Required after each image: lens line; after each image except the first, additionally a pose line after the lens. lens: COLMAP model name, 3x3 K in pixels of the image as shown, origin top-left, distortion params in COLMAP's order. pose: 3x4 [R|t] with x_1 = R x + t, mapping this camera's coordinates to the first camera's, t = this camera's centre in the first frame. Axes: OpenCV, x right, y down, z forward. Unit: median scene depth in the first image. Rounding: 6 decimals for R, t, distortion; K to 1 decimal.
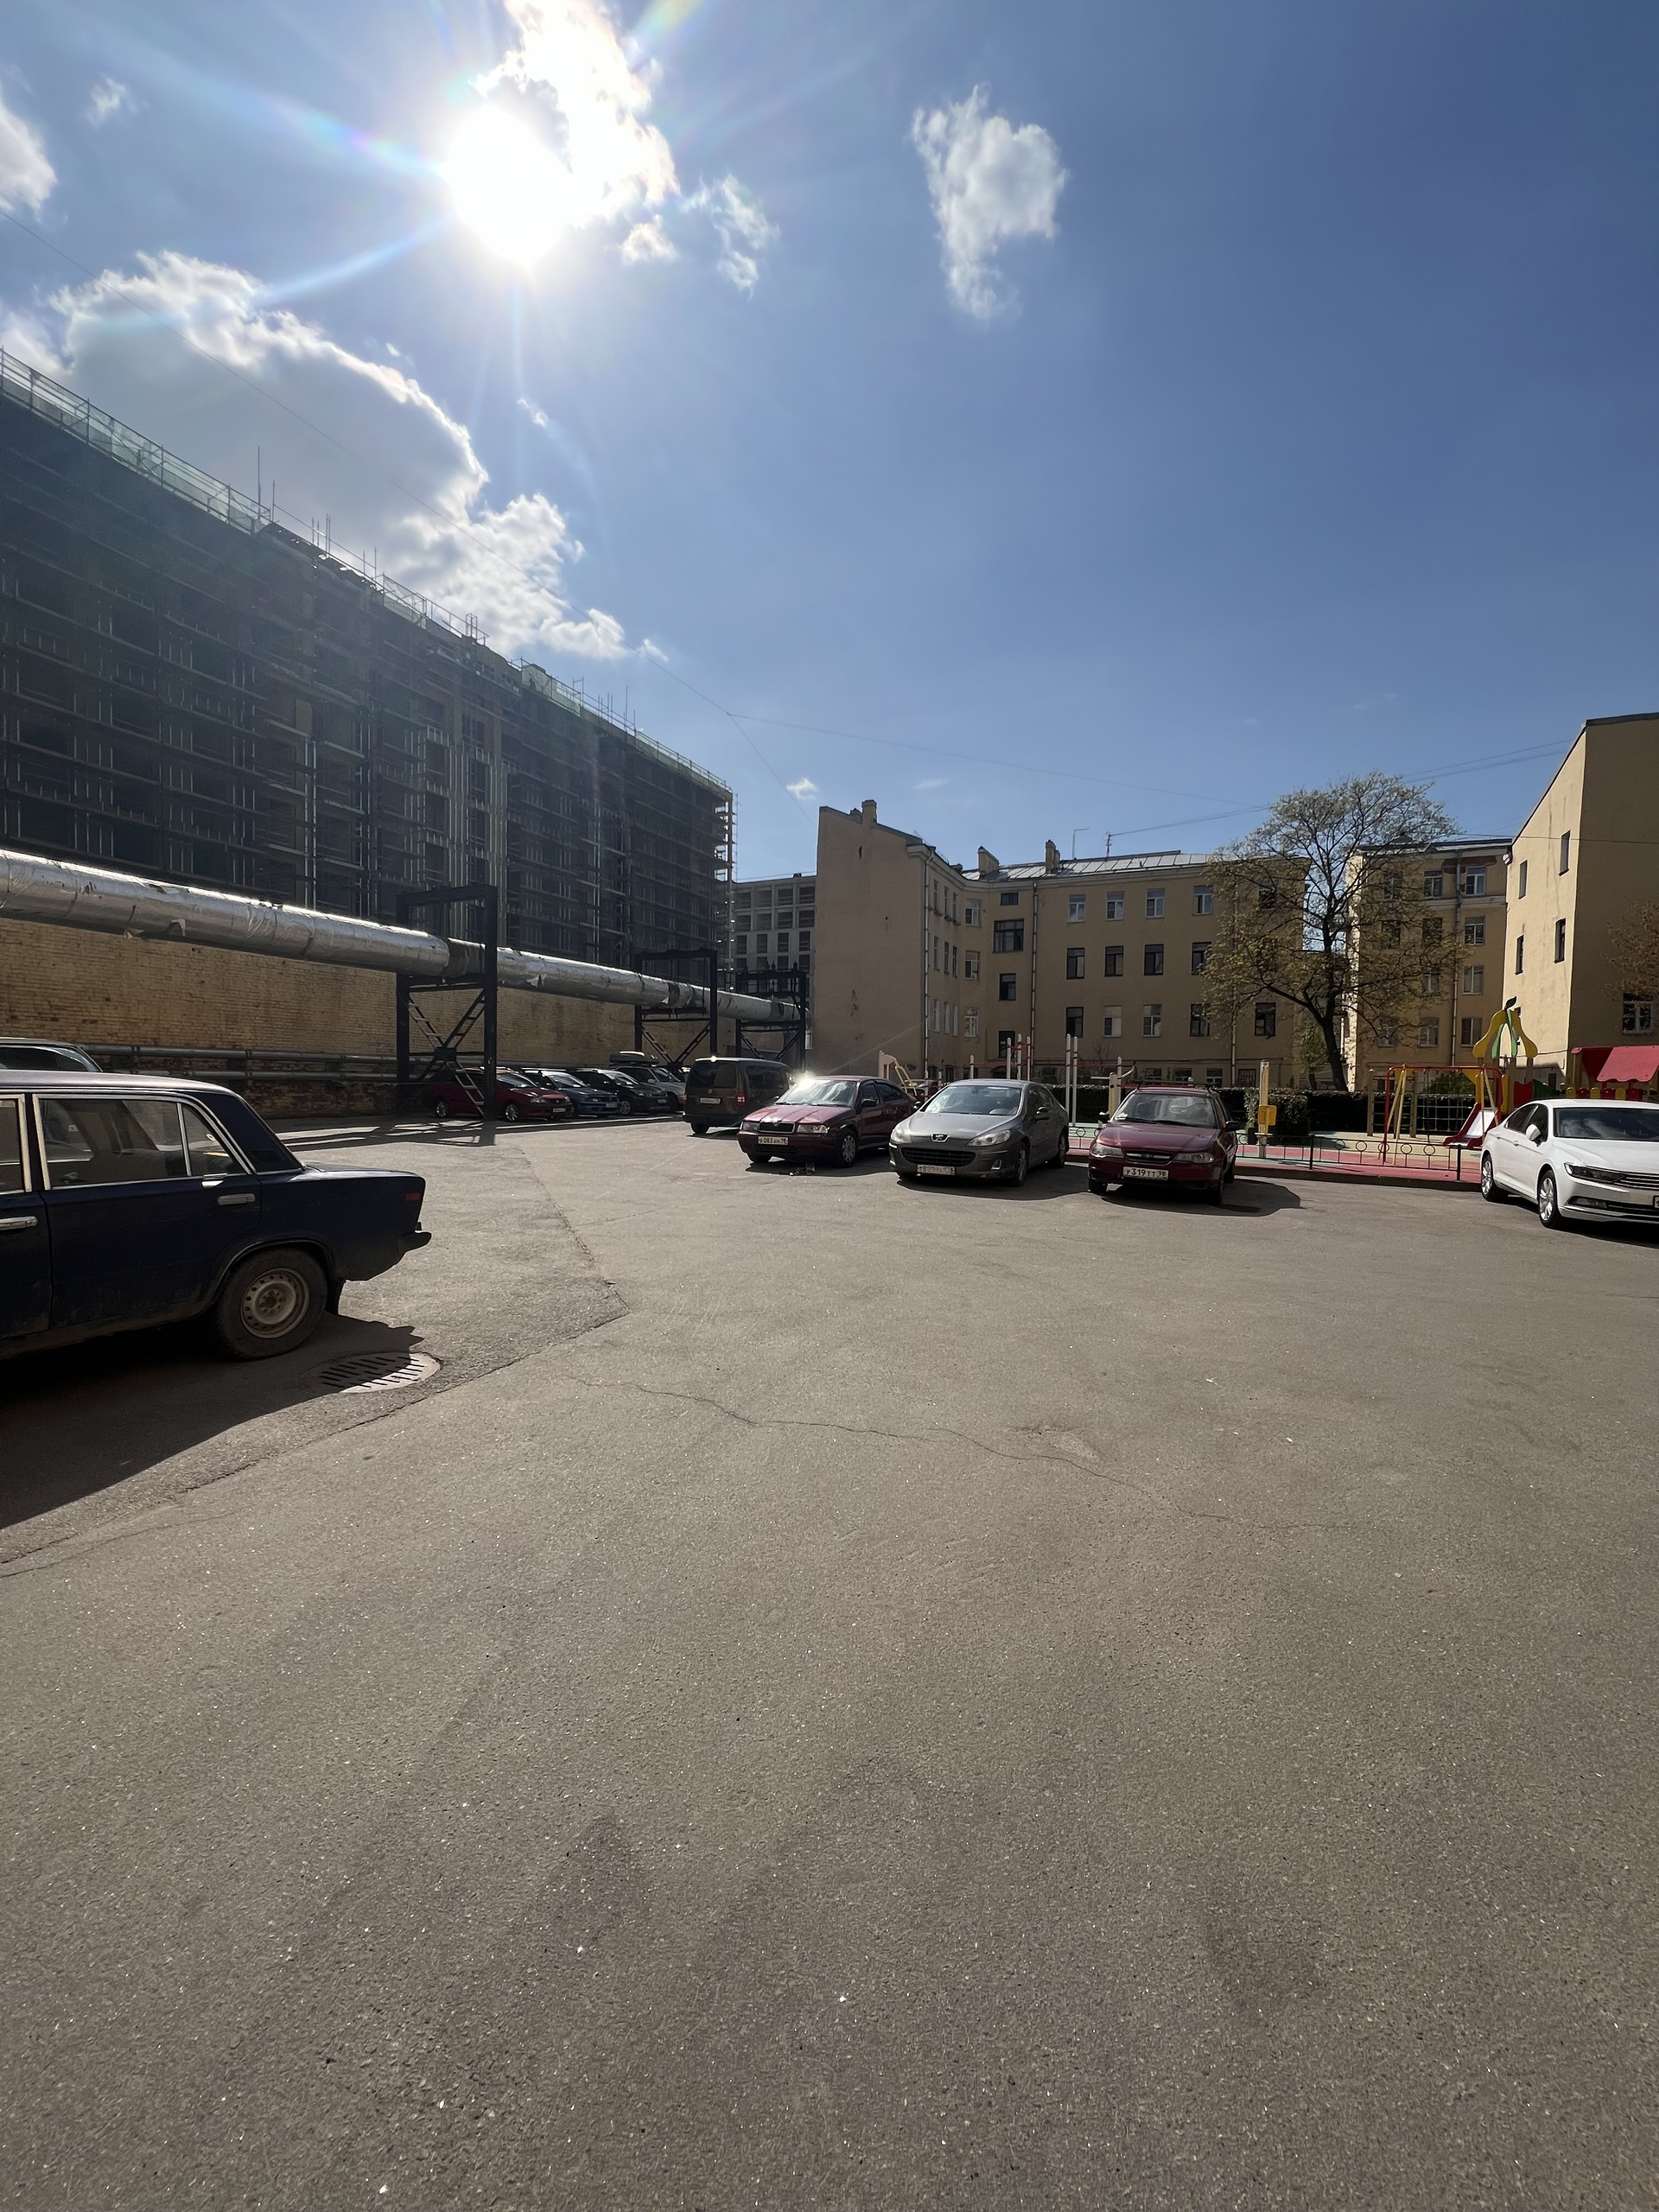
lens RADIAL K [[887.6, 0, 830.8], [0, 887.6, 1108.7], [0, 0, 1]] dist [-0.000556, -0.000148]
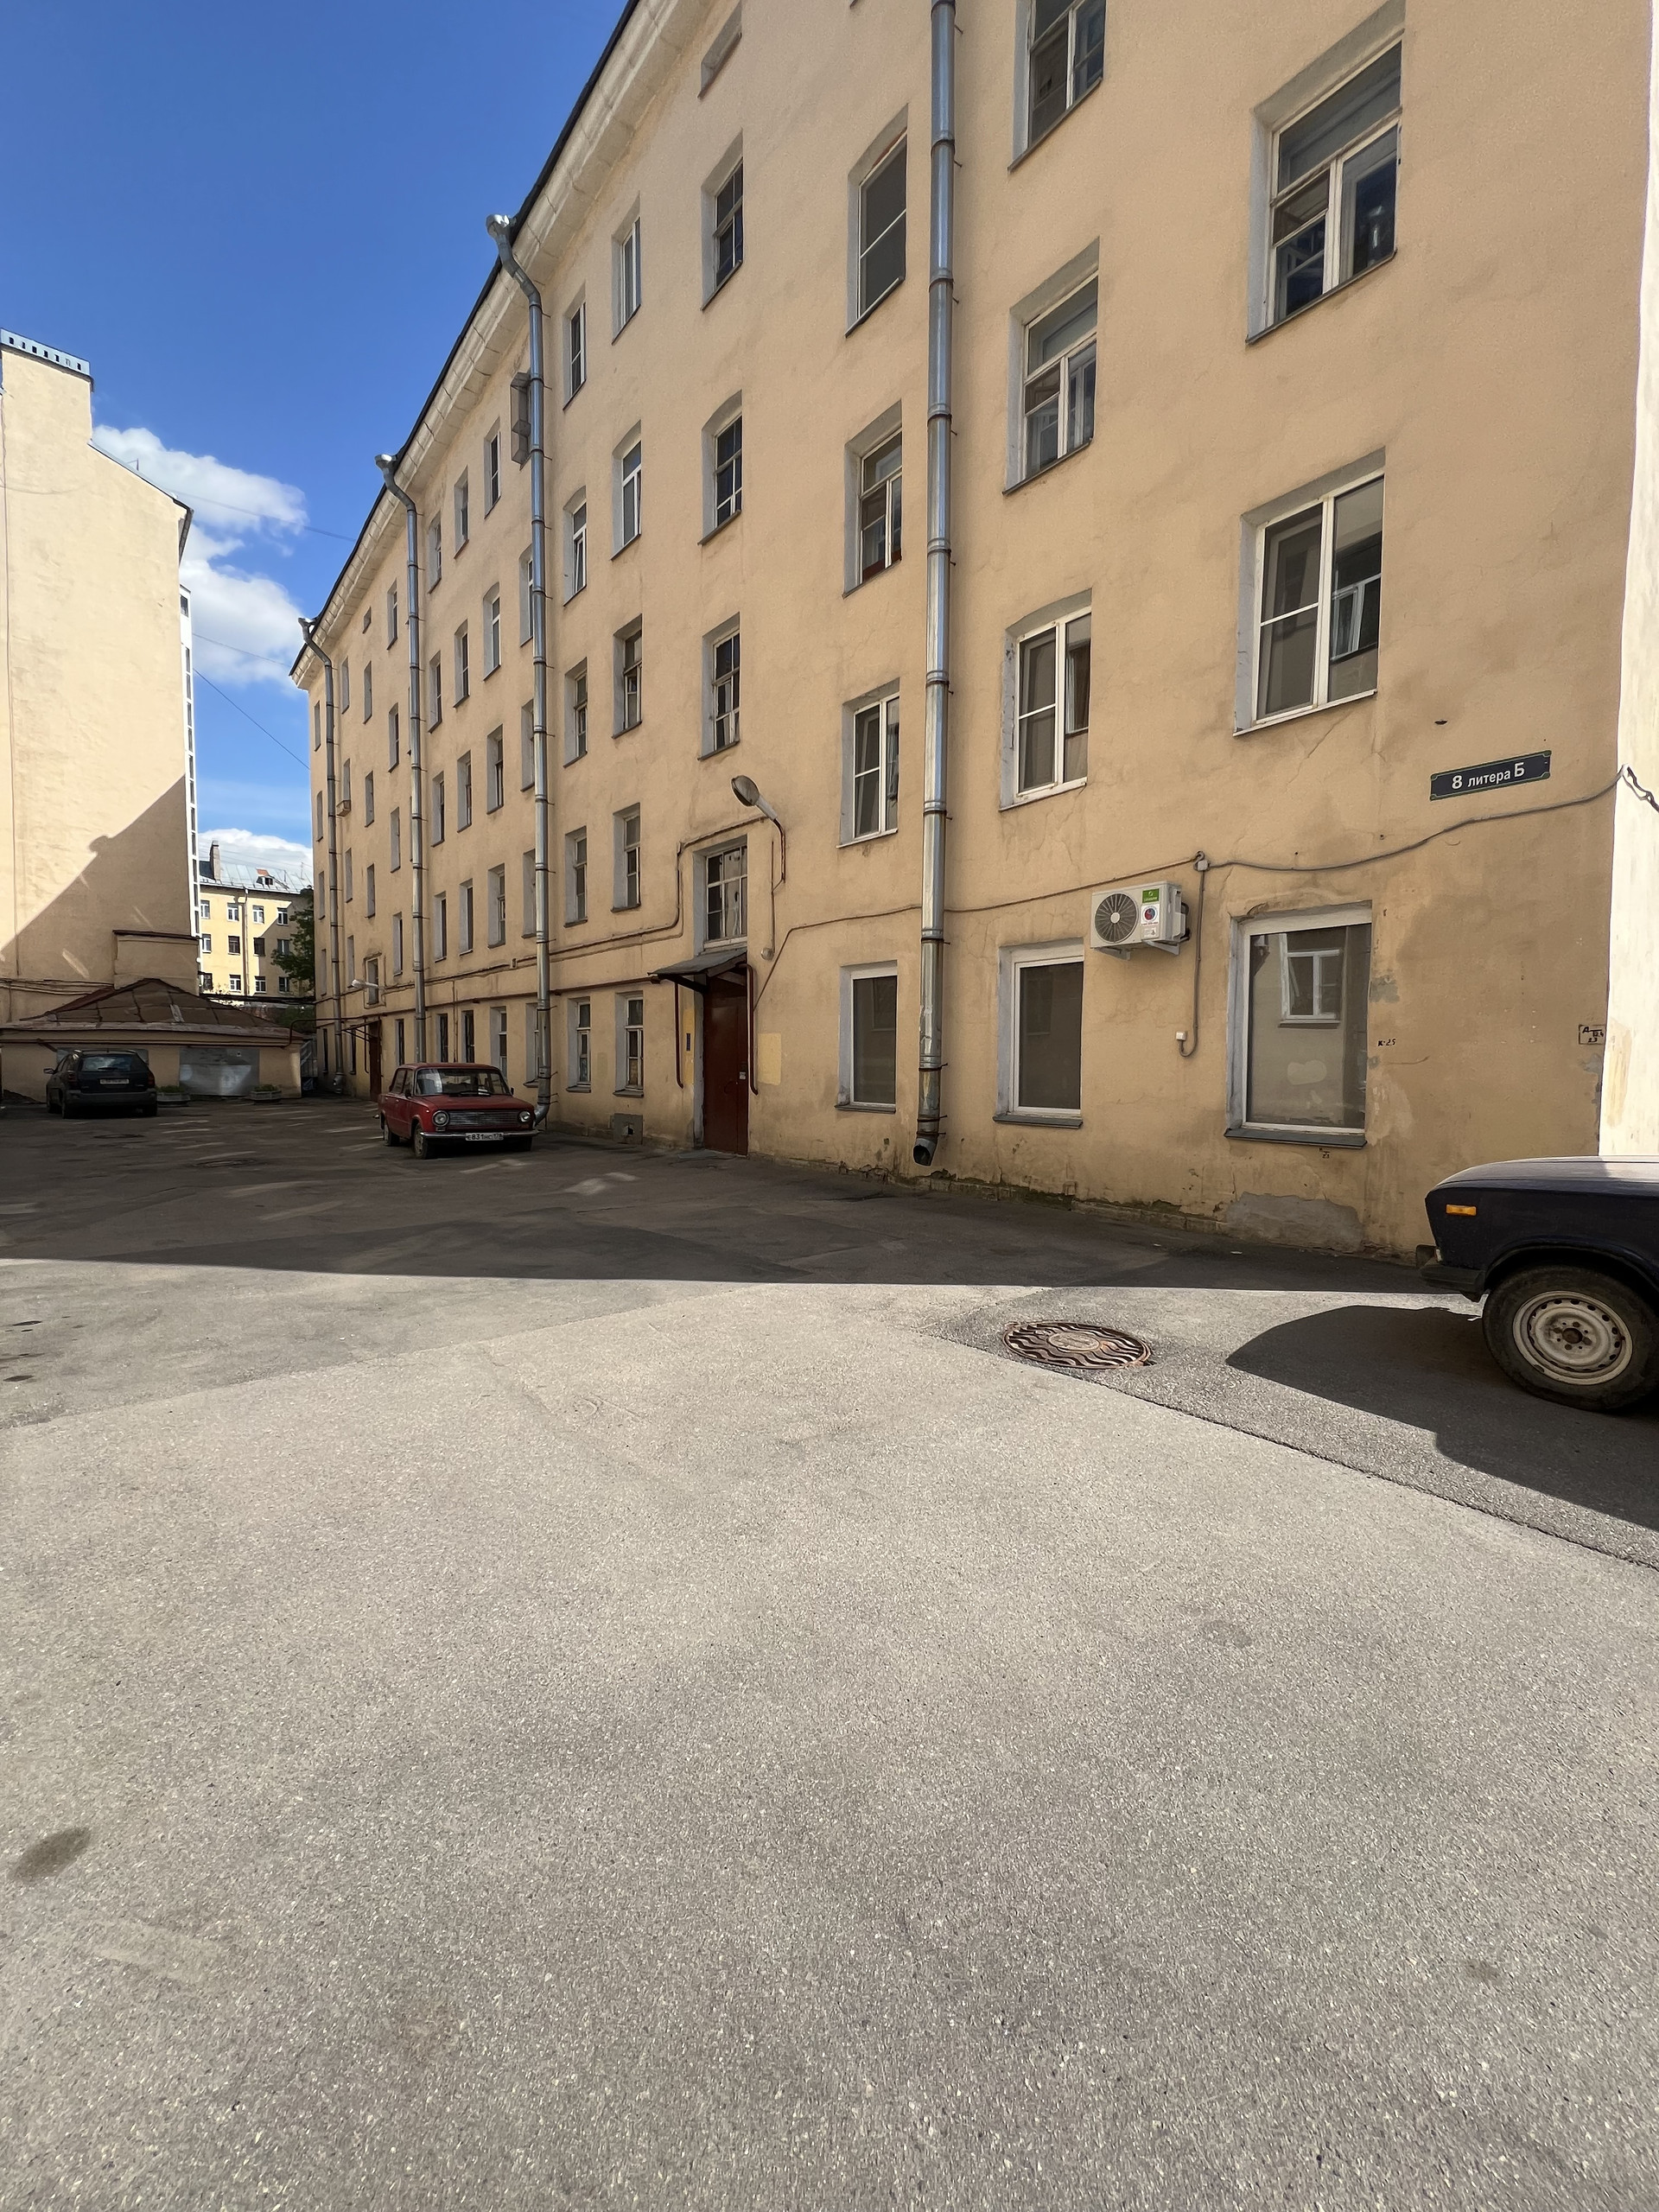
lens RADIAL K [[887.6, 0, 831.1], [0, 887.6, 1105.7], [0, 0, 1]] dist [-0.000556, -0.000148]
pose [[-0.427131, 0.034459, -0.903533, 0.382812], [-0.040750, 0.997525, 0.057307, 0.028667], [0.903271, 0.061297, -0.424669, 0.892107]]
